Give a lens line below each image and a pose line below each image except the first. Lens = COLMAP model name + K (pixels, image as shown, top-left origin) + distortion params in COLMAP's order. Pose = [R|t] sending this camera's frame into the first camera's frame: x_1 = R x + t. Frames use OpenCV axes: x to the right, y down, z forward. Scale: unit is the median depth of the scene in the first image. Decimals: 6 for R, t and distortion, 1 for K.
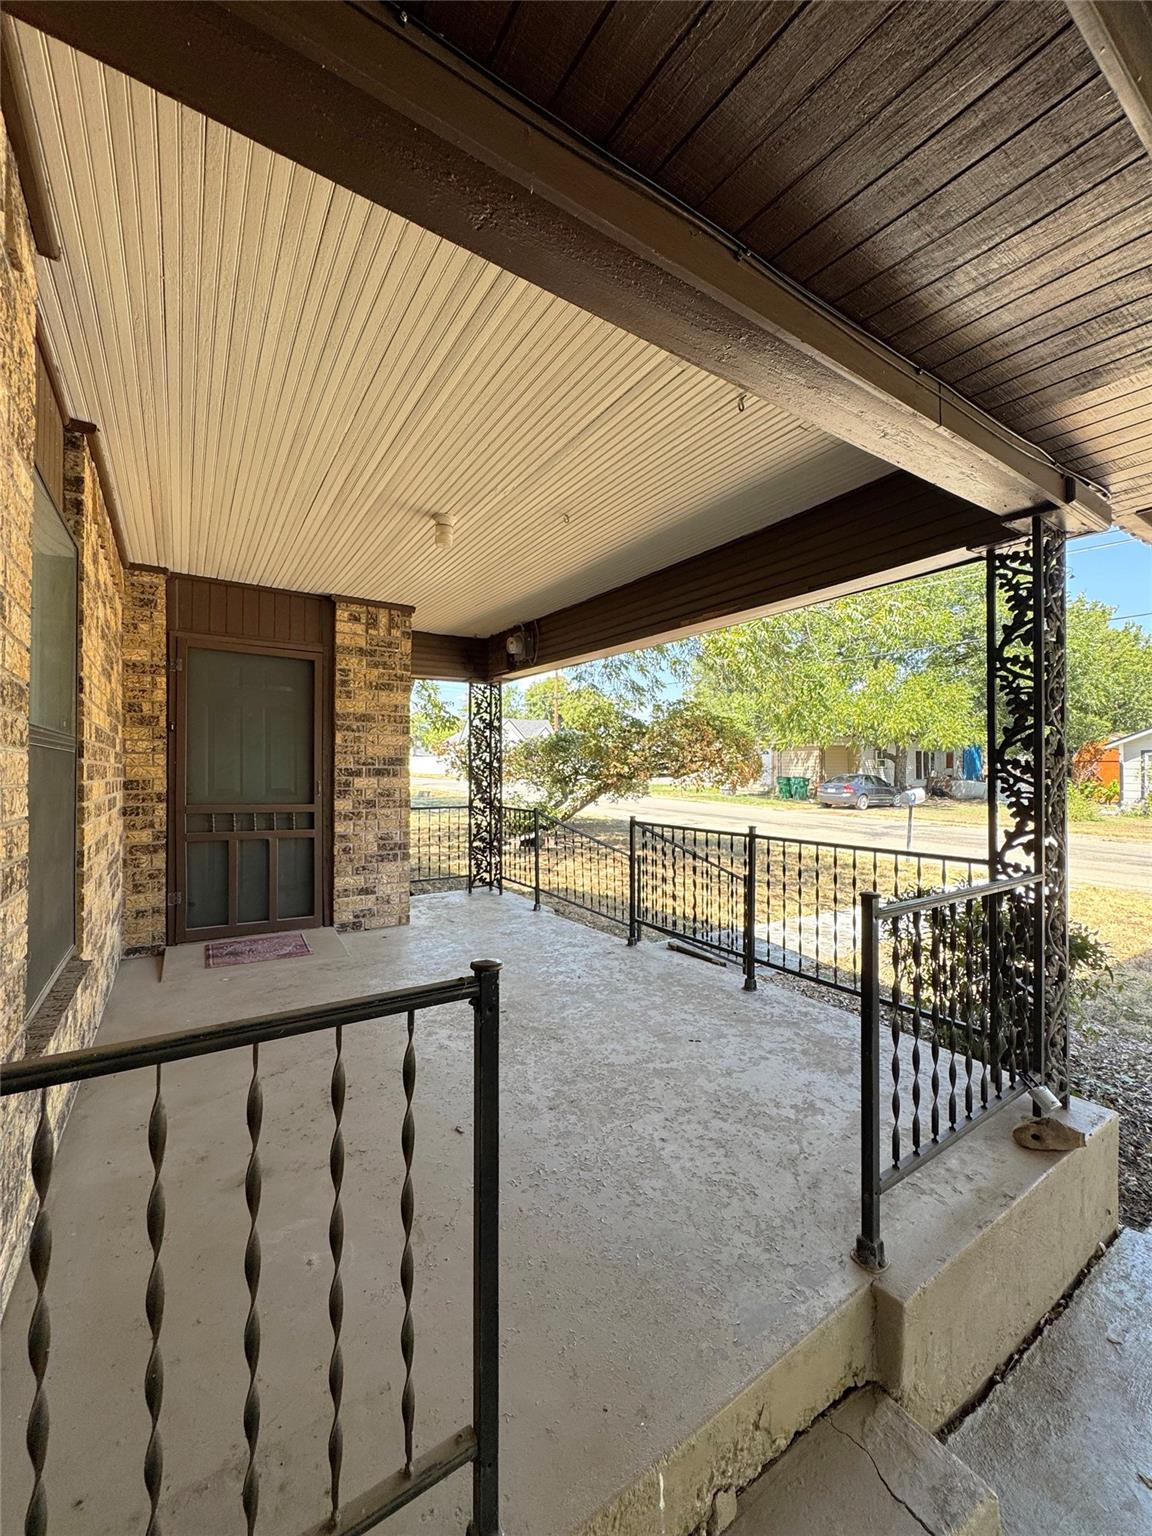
lens RADIAL K [[613.4, 0, 586.7], [0, 613.4, 769.1], [0, 0, 1]] dist [0.000485, -0.000063]
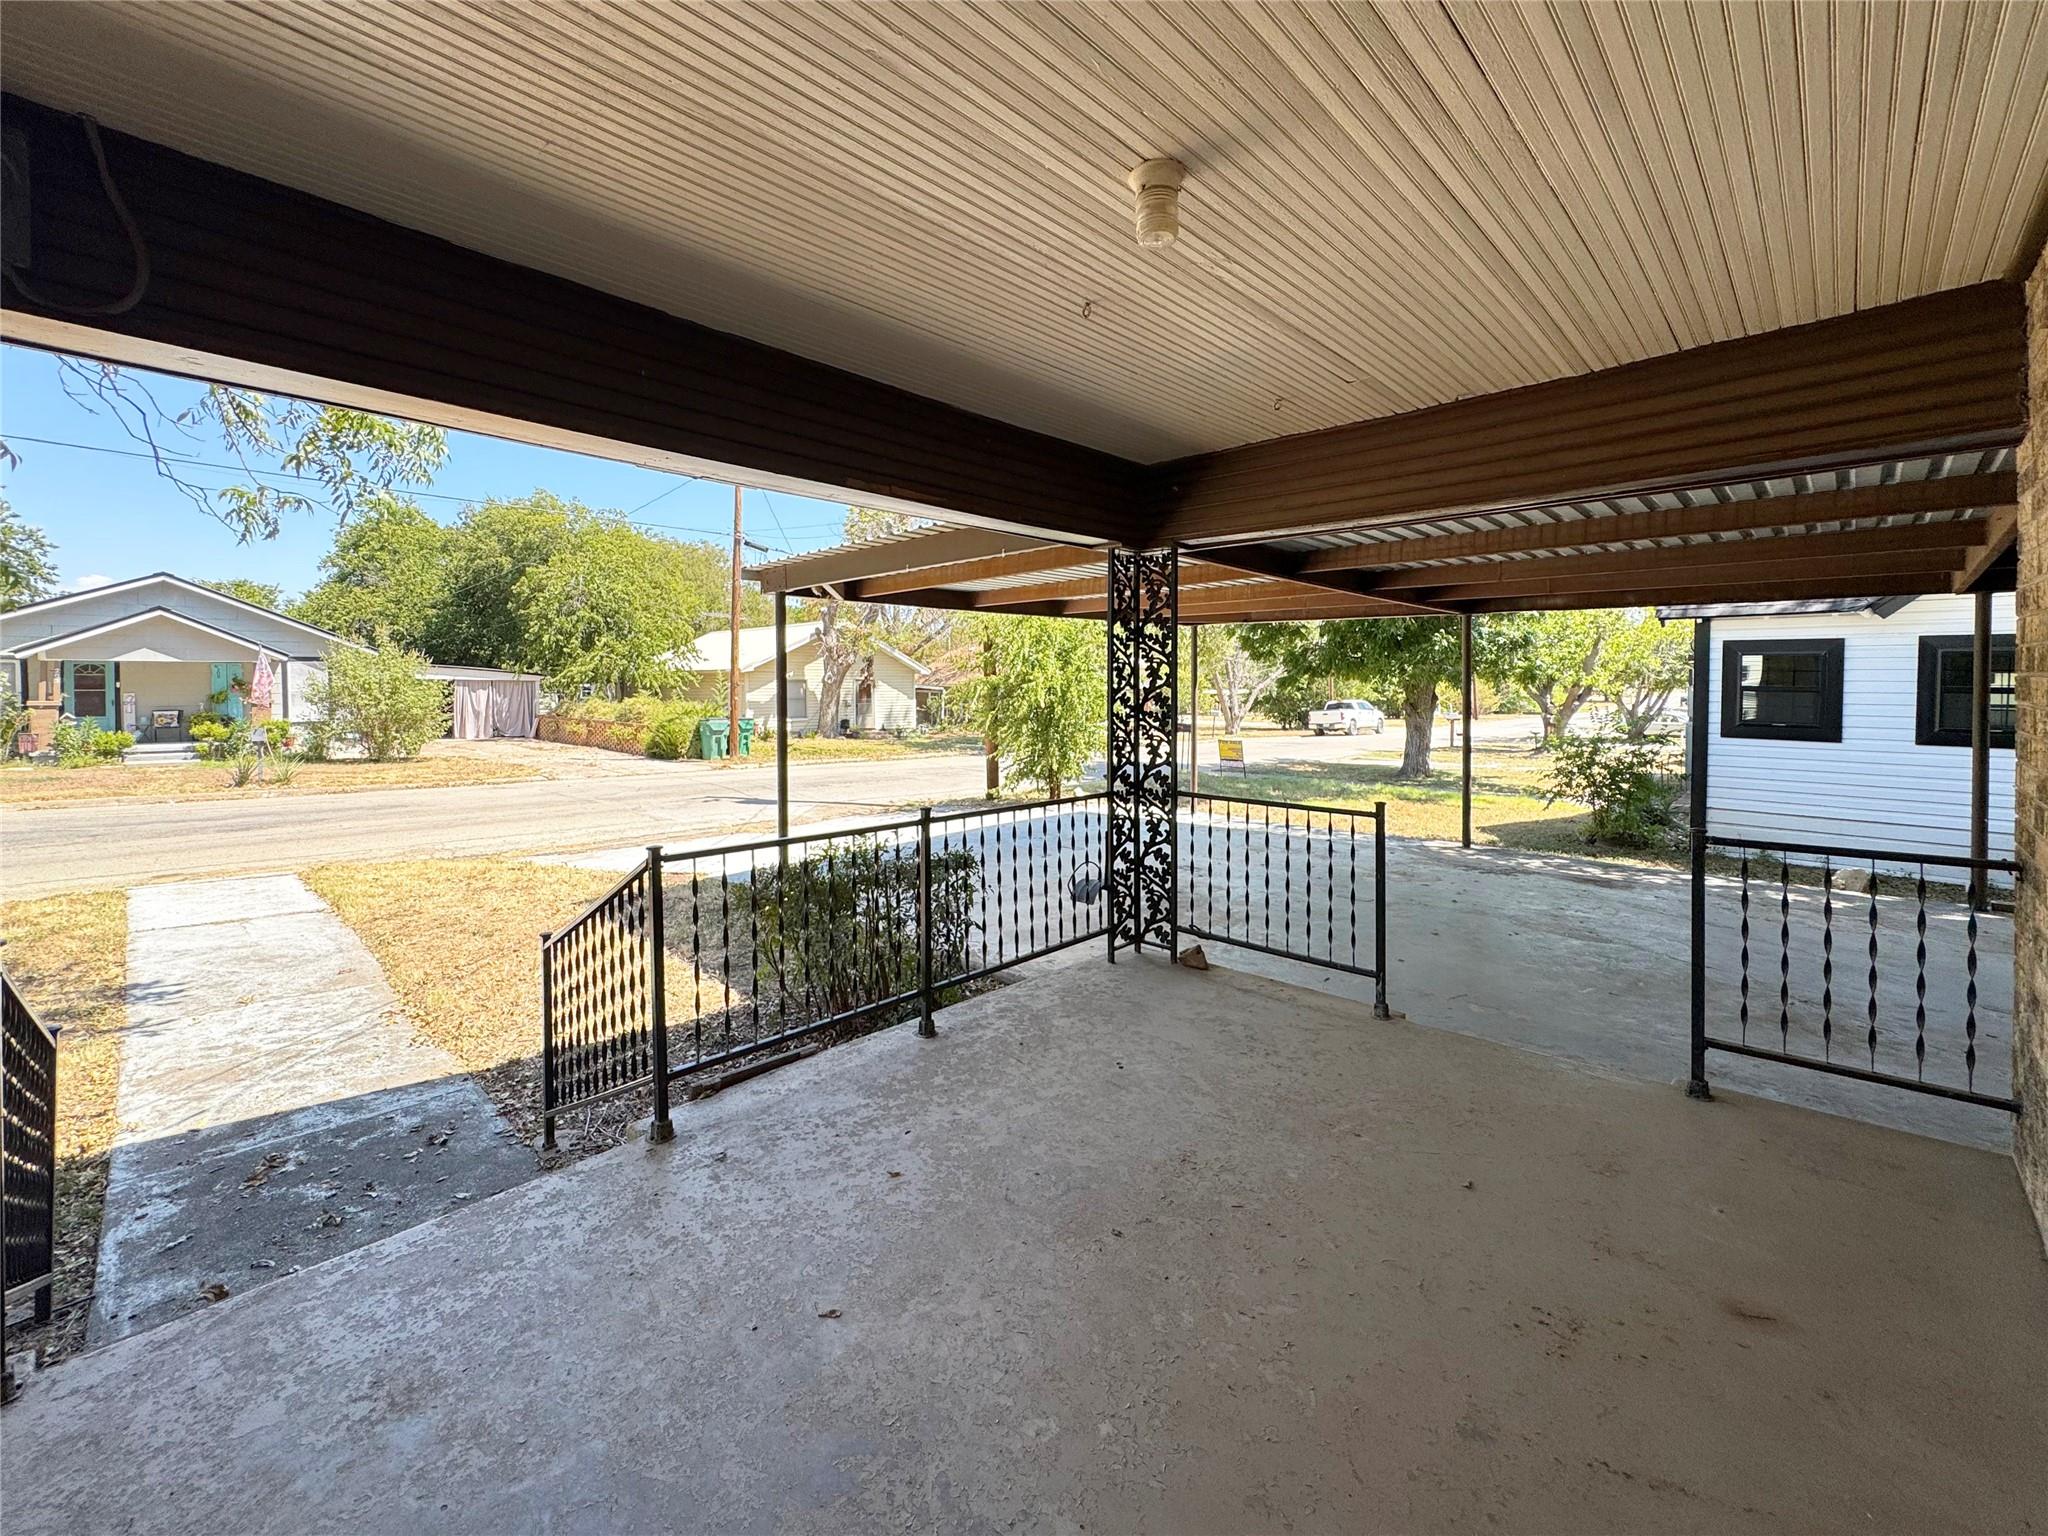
lens RADIAL K [[817.9, 0, 1030.1], [0, 817.9, 766.5], [0, 0, 1]] dist [0.000485, -0.000063]
pose [[-0.204037, -0.087885, 0.975010, -0.711847], [-0.000266, 0.995967, 0.089719, -0.040514], [-0.978963, 0.018046, -0.203238, 1.156426]]
